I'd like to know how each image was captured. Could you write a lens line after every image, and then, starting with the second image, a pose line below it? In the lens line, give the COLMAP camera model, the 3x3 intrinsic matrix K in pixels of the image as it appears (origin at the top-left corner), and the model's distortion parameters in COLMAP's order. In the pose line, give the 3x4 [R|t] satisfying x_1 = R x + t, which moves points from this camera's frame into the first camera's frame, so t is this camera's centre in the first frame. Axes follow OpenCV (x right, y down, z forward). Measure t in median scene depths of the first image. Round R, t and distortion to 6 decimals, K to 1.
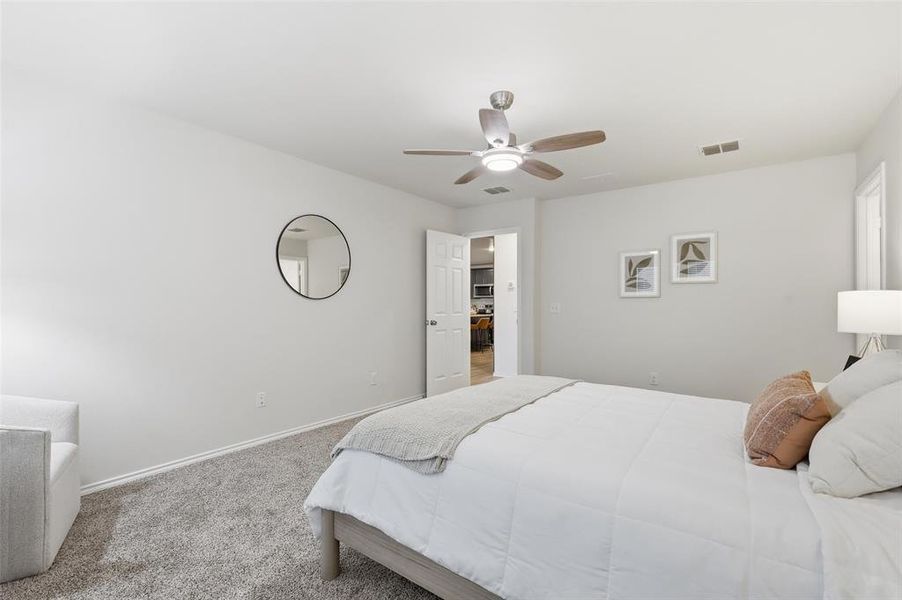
lens RADIAL K [[408.3, 0, 451.9], [0, 408.3, 304.4], [0, 0, 1]] dist [-0.000065, 0.000184]
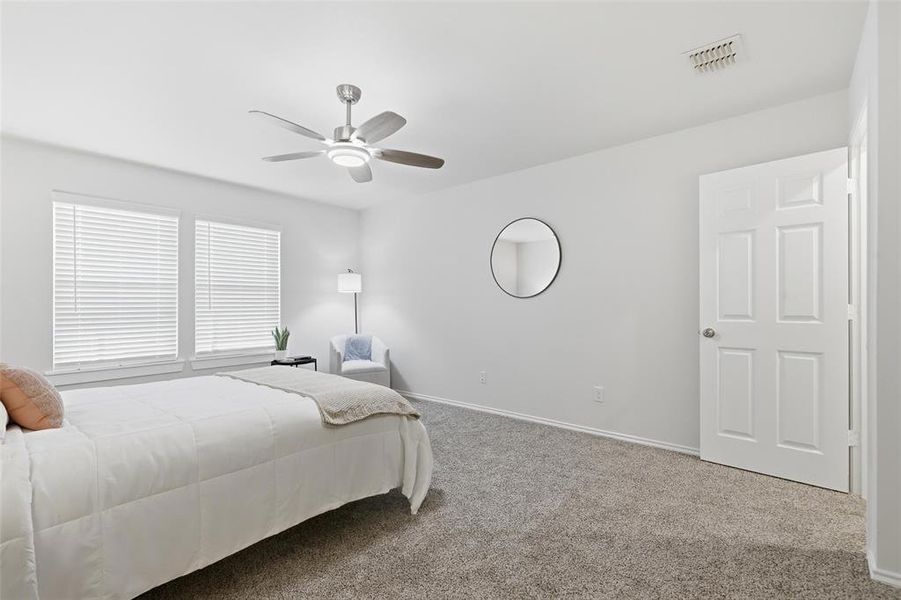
lens RADIAL K [[407.9, 0, 451.4], [0, 407.9, 304.4], [0, 0, 1]] dist [-0.000065, 0.000184]
pose [[-0.075528, 0.003114, -0.997139, 0.705388], [0.008360, 0.999962, 0.002490, -0.000134], [0.997109, -0.008148, -0.075551, 0.857401]]
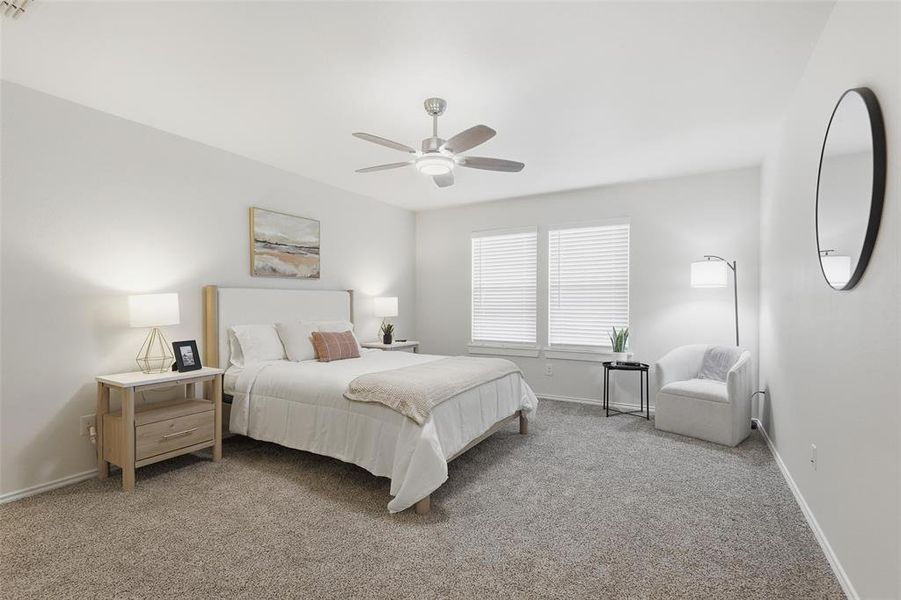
lens RADIAL K [[411.5, 0, 451.4], [0, 411.5, 305.5], [0, 0, 1]] dist [0.000964, 0.000068]
pose [[-0.993785, 0.004507, -0.111229, 0.129360], [0.004022, 0.999981, 0.004579, -0.001410], [0.111248, 0.004103, -0.993784, 1.340470]]
